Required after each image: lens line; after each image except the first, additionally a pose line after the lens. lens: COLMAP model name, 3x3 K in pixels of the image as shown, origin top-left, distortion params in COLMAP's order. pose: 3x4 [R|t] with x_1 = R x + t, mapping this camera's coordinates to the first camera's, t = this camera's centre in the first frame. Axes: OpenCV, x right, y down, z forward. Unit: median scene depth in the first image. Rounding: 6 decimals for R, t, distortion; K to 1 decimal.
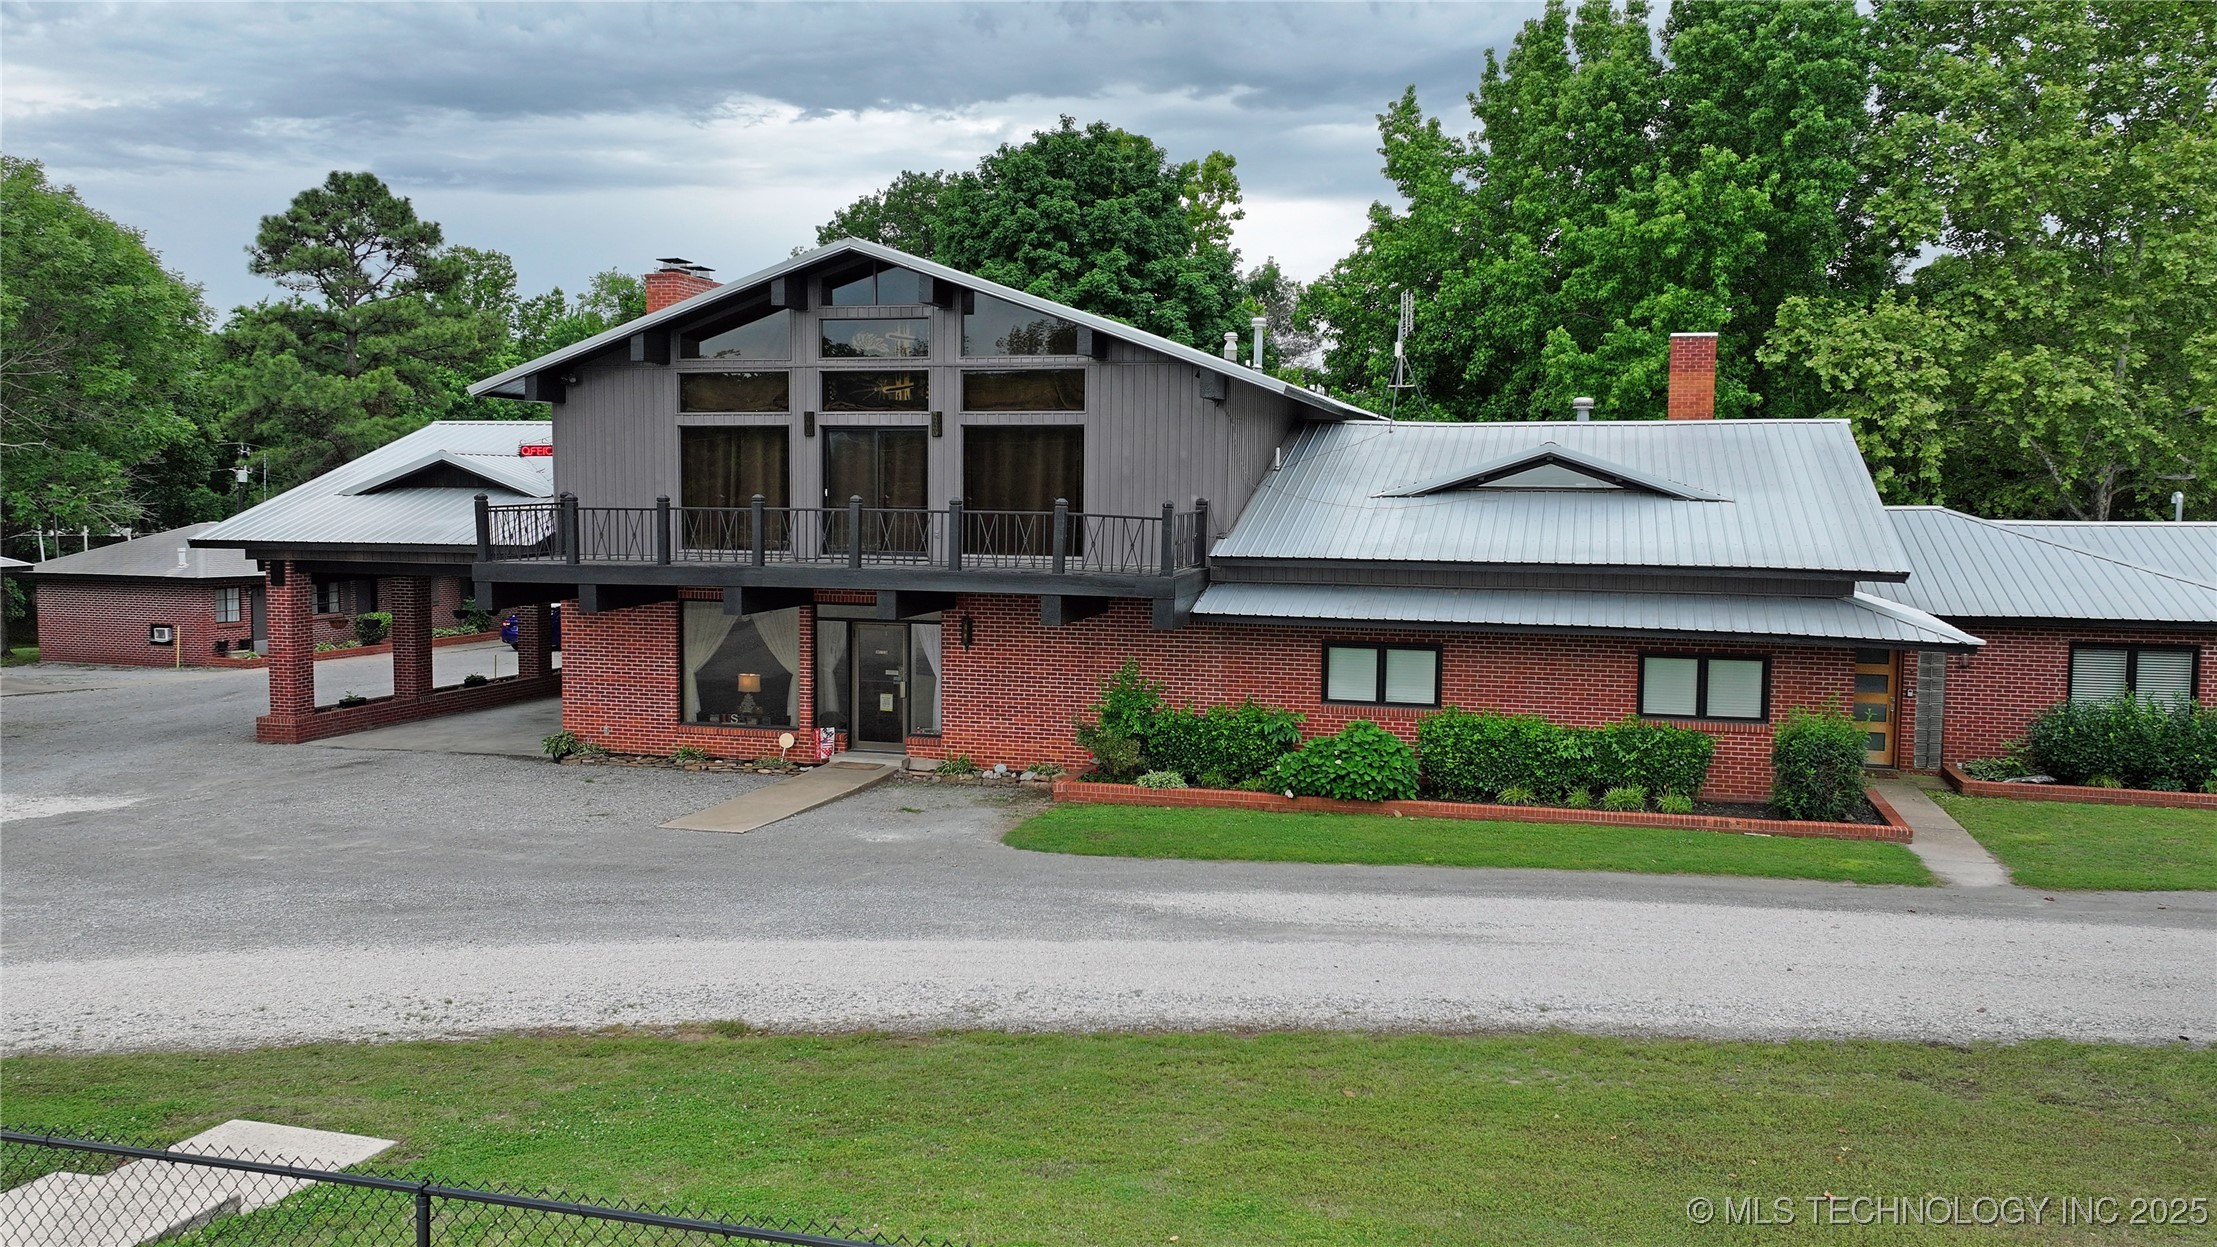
lens RADIAL K [[1745.8, 0, 1108.5], [0, 1745.8, 623.5], [0, 0, 1]] dist [0.002698, -0.001379]
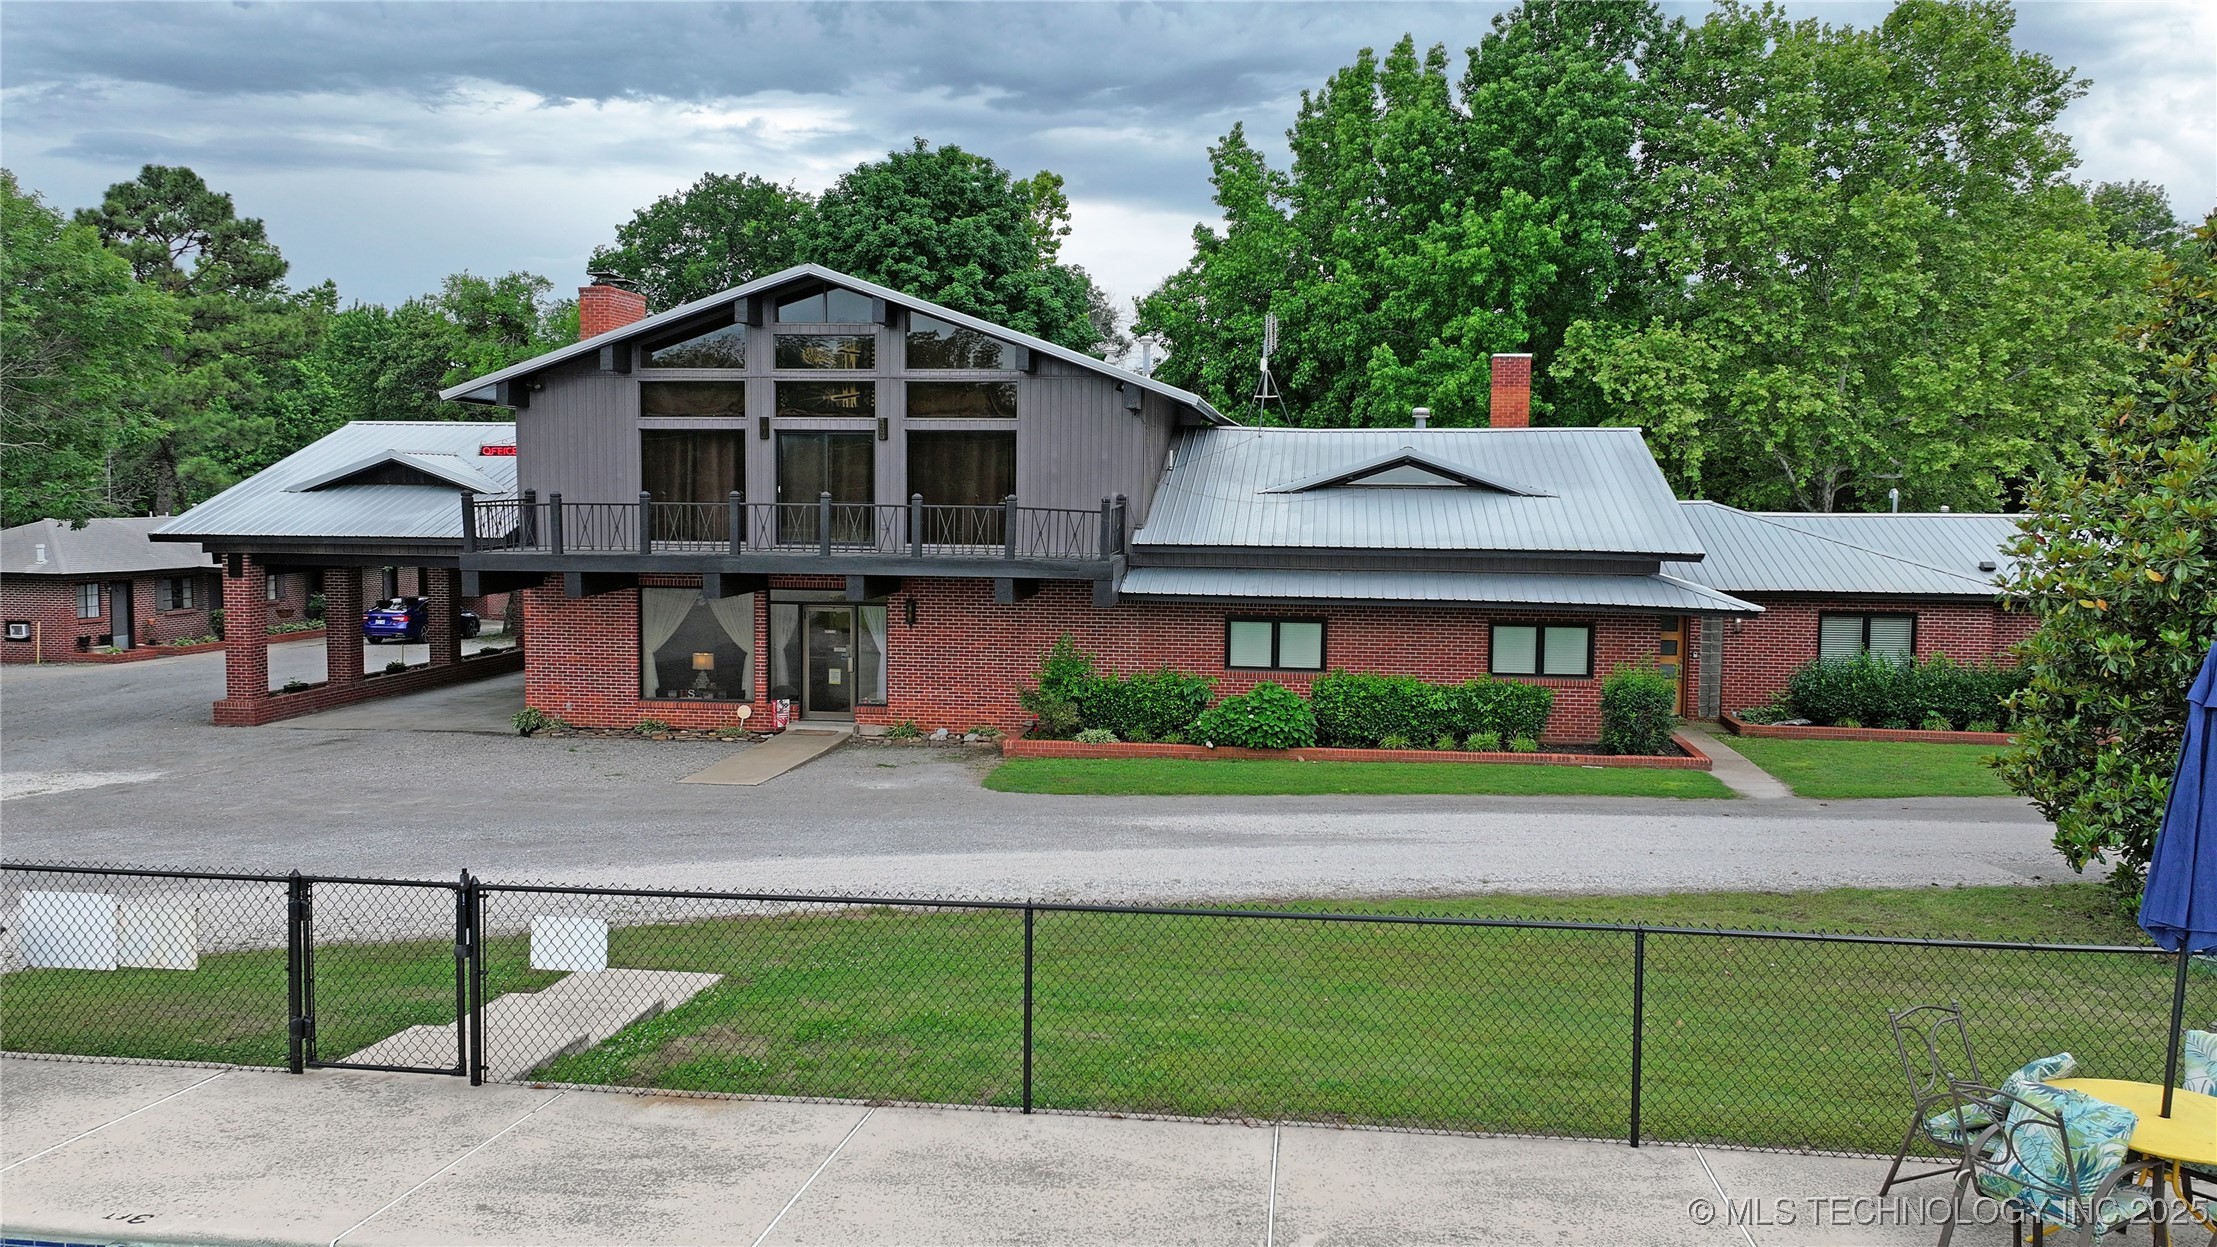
lens RADIAL K [[1745.8, 0, 1108.5], [0, 1745.8, 623.5], [0, 0, 1]] dist [0.002698, -0.001379]
pose [[0.989627, -0.010968, 0.143241, -0.110463], [0.010690, 0.999939, 0.002716, 0.009815], [-0.143262, -0.001157, 0.989684, -0.132646]]
